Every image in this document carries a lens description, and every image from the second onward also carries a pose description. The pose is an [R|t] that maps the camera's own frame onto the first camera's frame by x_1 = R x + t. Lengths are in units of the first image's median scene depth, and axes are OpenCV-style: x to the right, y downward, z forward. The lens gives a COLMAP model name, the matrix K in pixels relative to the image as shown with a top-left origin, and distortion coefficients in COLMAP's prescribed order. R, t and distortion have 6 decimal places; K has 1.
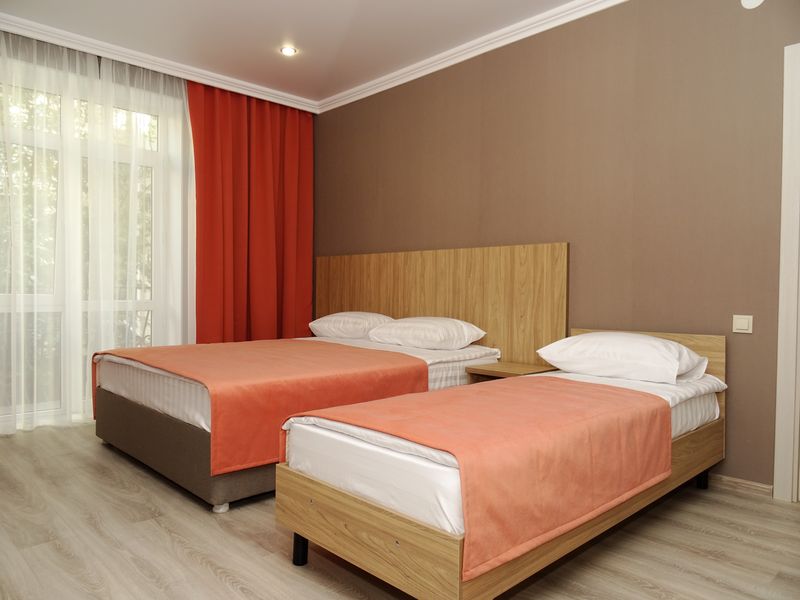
lens RADIAL K [[573.0, 0, 392.5], [0, 573.0, 294.4], [0, 0, 1]] dist [0.007461, 0.000180]
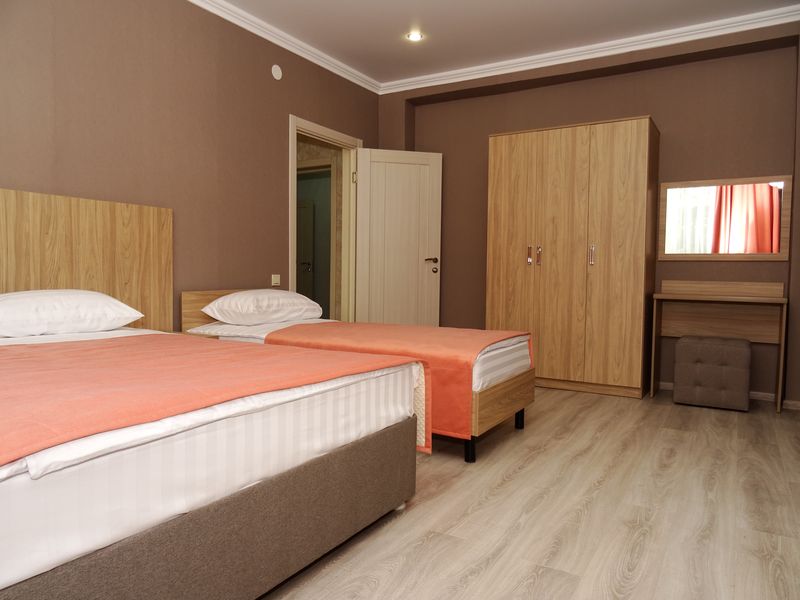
lens RADIAL K [[573.0, 0, 399.4], [0, 573.0, 297.1], [0, 0, 1]] dist [0.007461, 0.000180]
pose [[-0.270901, -0.054342, 0.961072, -0.758805], [-0.008528, 0.998502, 0.054054, 0.007419], [-0.962569, 0.006448, -0.270959, 0.833152]]
